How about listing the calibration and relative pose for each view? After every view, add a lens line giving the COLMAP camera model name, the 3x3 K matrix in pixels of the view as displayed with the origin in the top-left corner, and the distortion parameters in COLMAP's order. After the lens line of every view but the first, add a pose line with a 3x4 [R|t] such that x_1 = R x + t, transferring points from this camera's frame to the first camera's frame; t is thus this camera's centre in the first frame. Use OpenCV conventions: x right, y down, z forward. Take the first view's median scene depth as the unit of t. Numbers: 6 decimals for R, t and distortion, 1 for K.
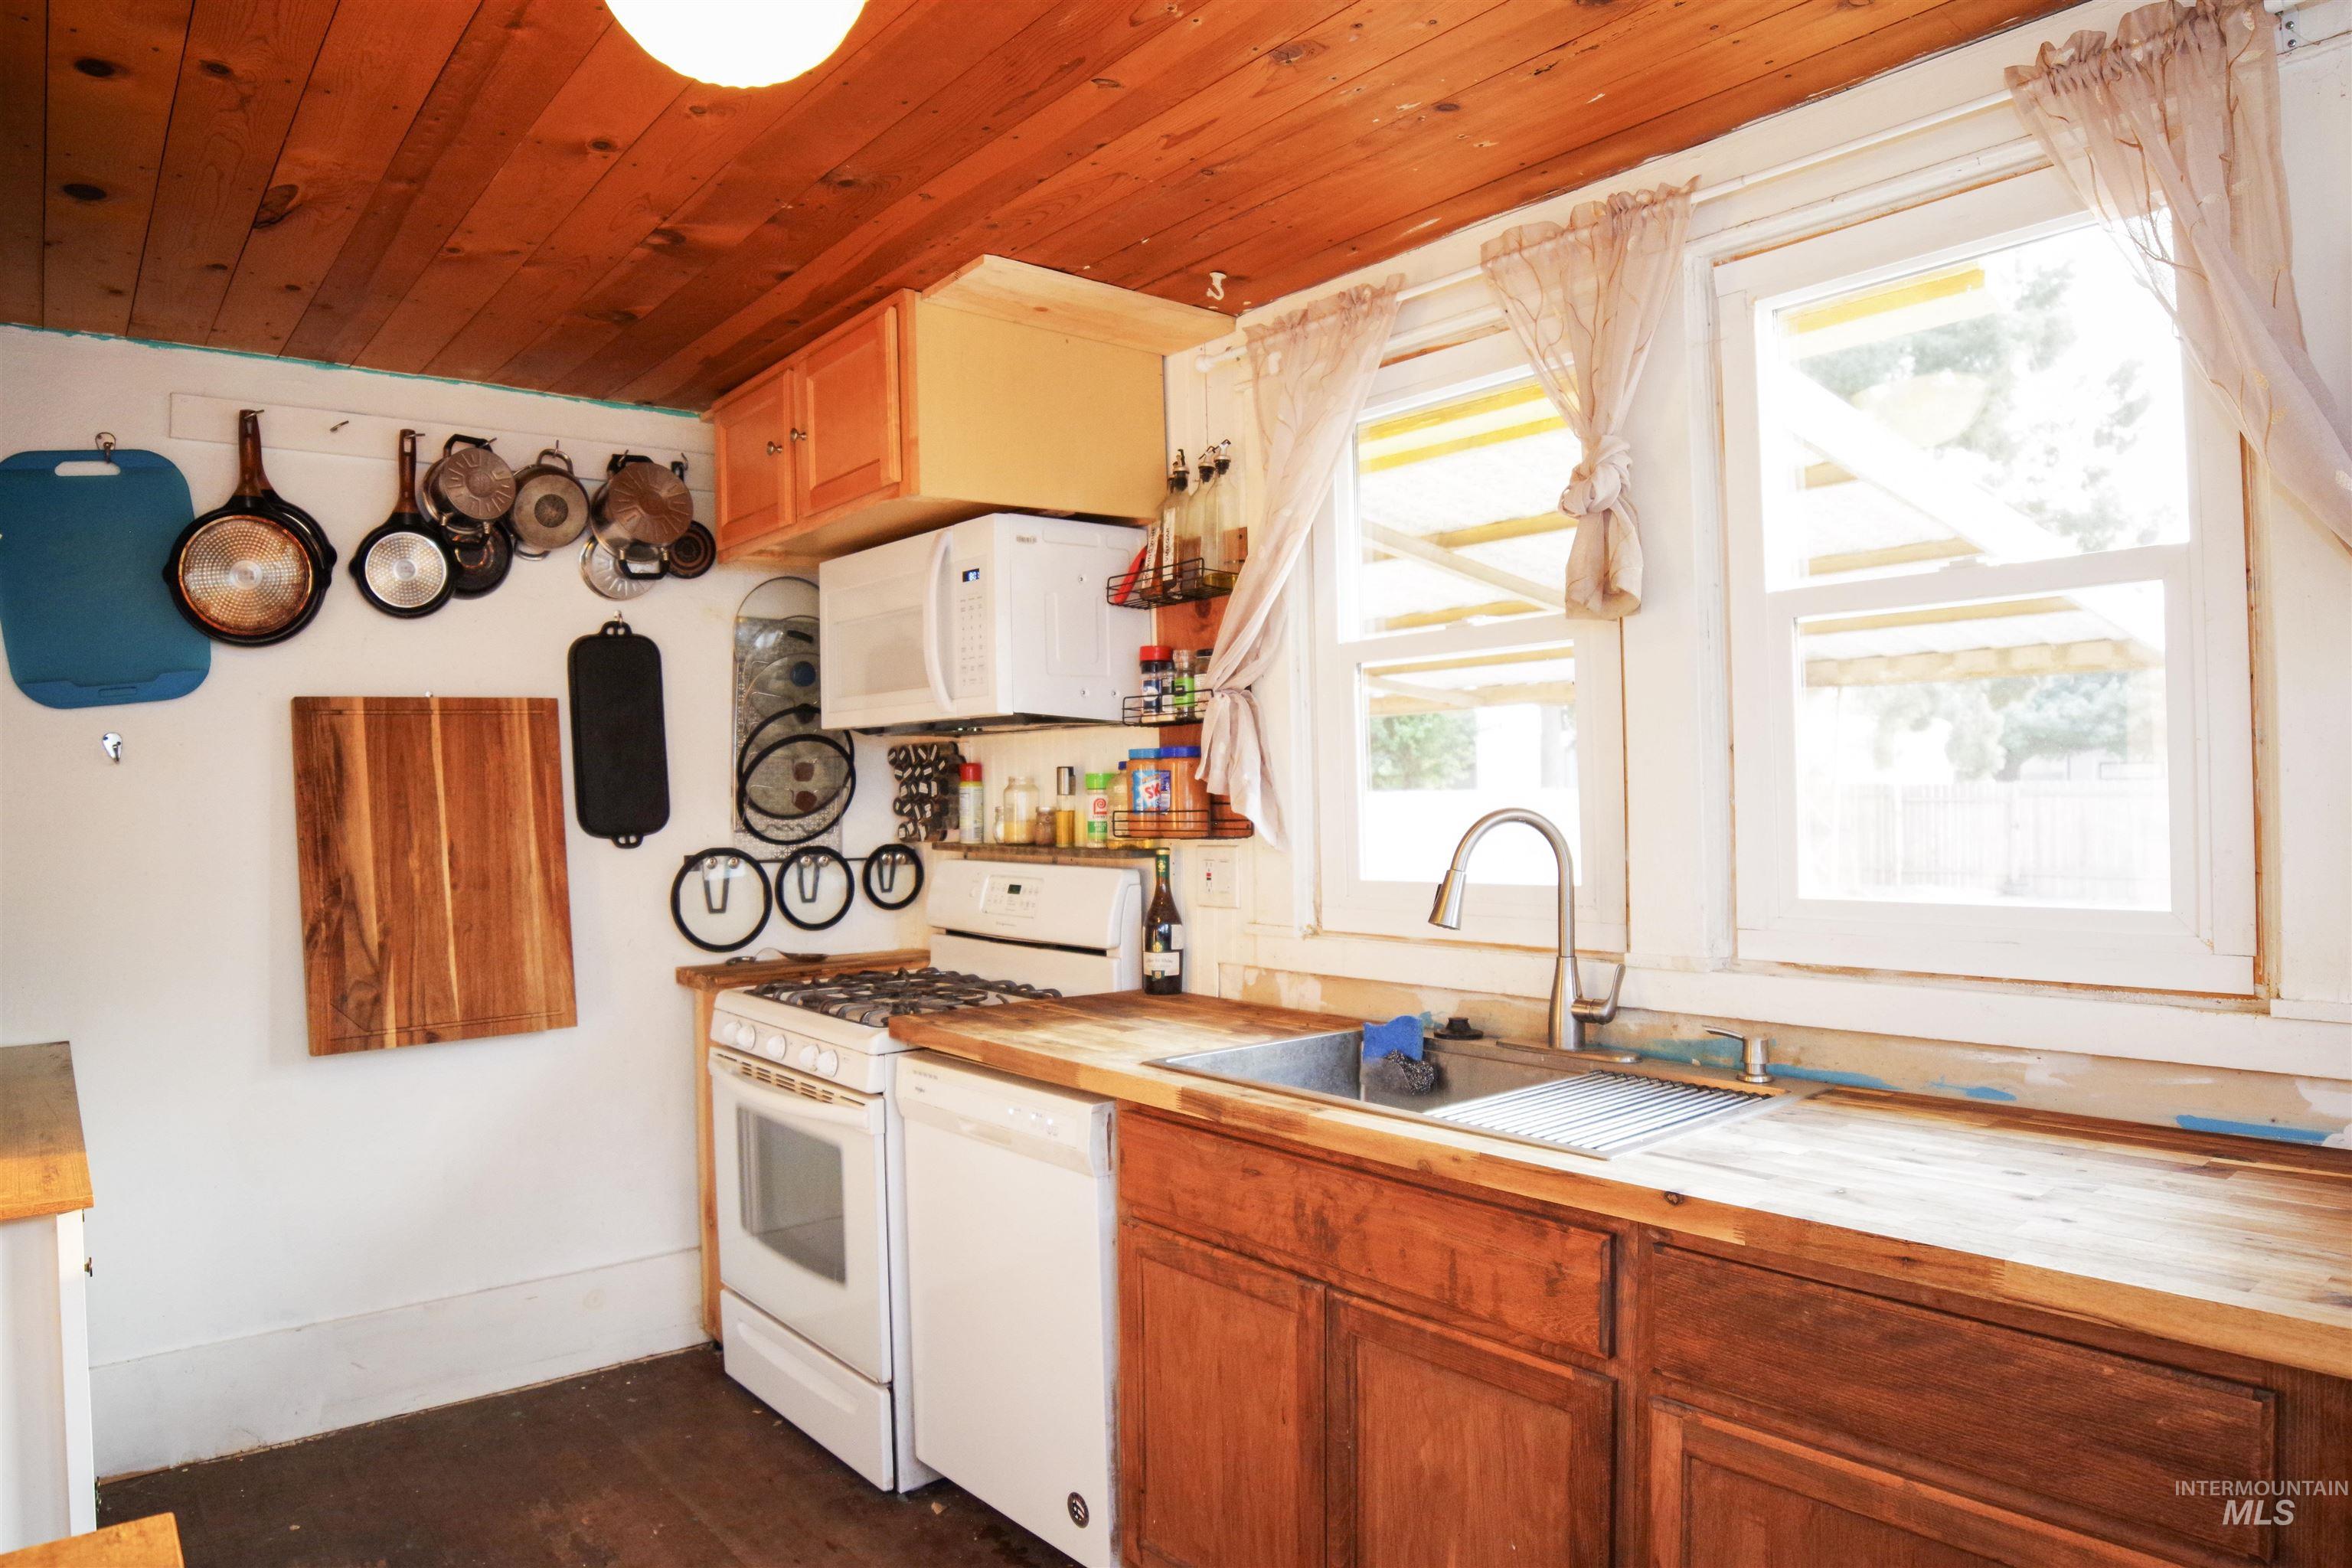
lens RADIAL K [[1508.3, 0, 1176.0], [0, 1508.3, 784.0], [0, 0, 1]] dist [-0.105442, 0.001756]
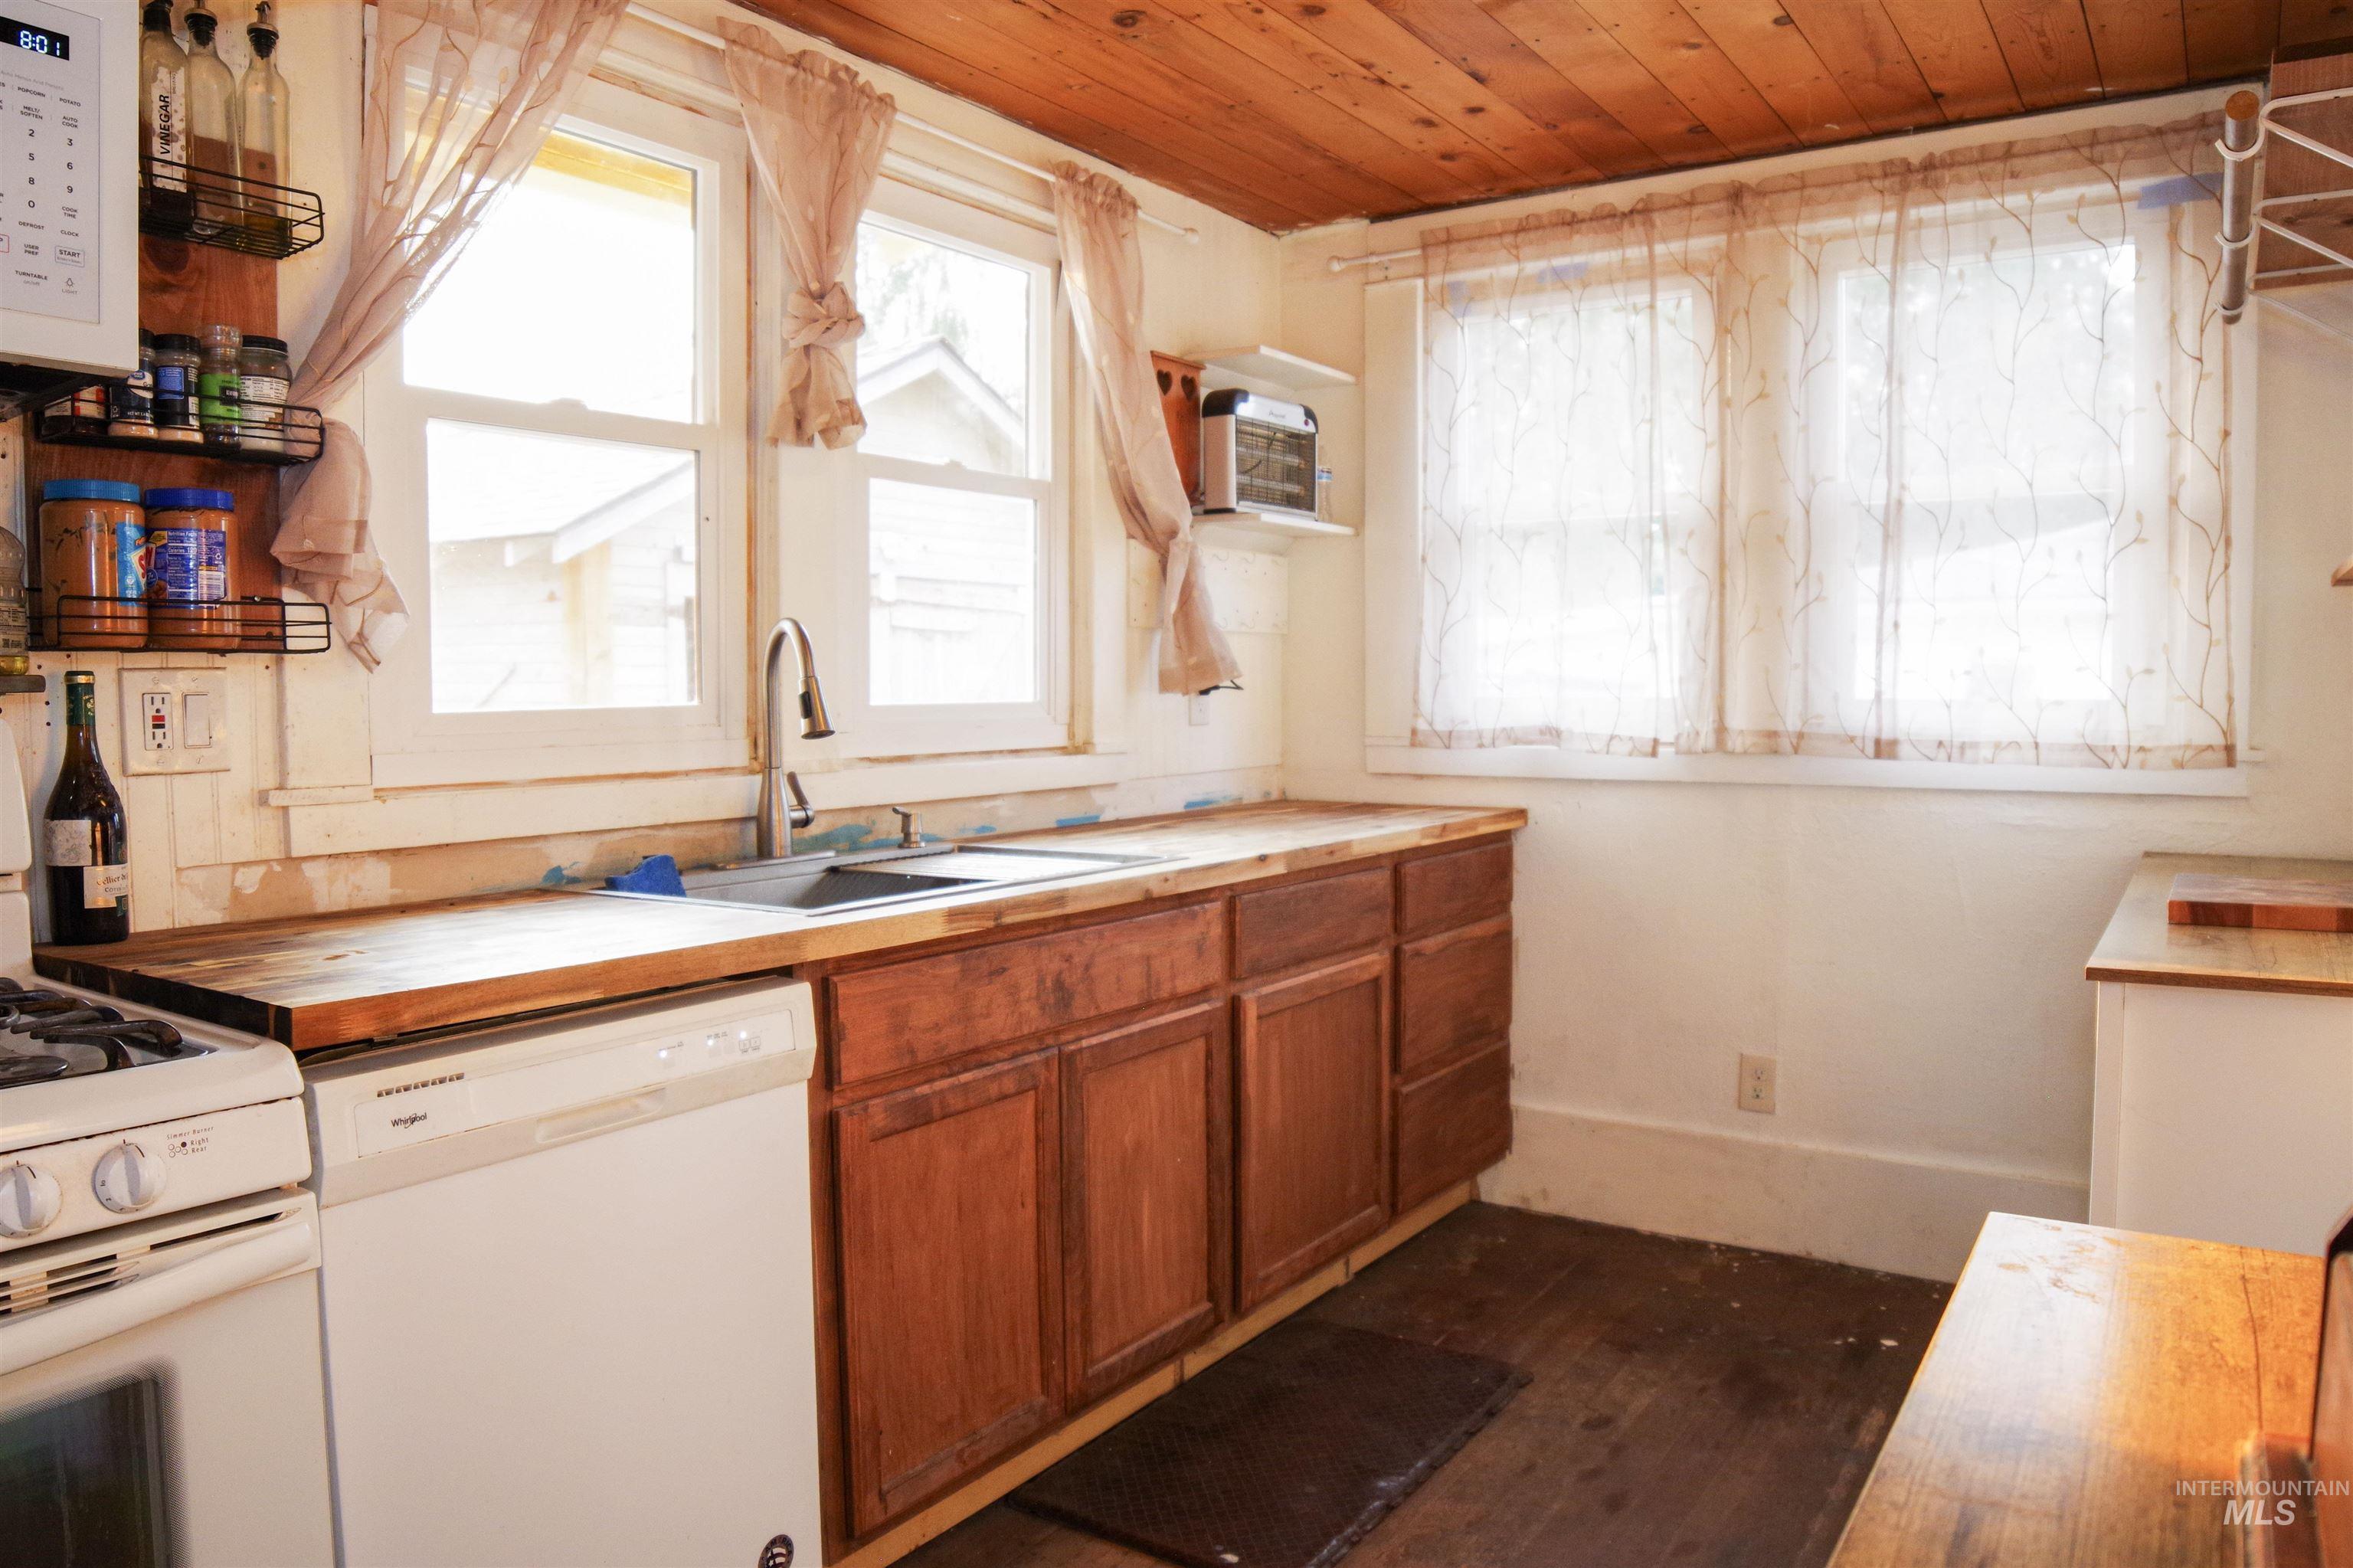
lens RADIAL K [[1628.8, 0, 1211.4], [0, 1628.8, 787.9], [0, 0, 1]] dist [-0.118642, 0.043528]
pose [[-0.314825, -0.038405, 0.948372, -0.665139], [0.005119, 0.999098, 0.042158, 0.063233], [-0.949136, 0.018127, -0.314344, 0.800619]]
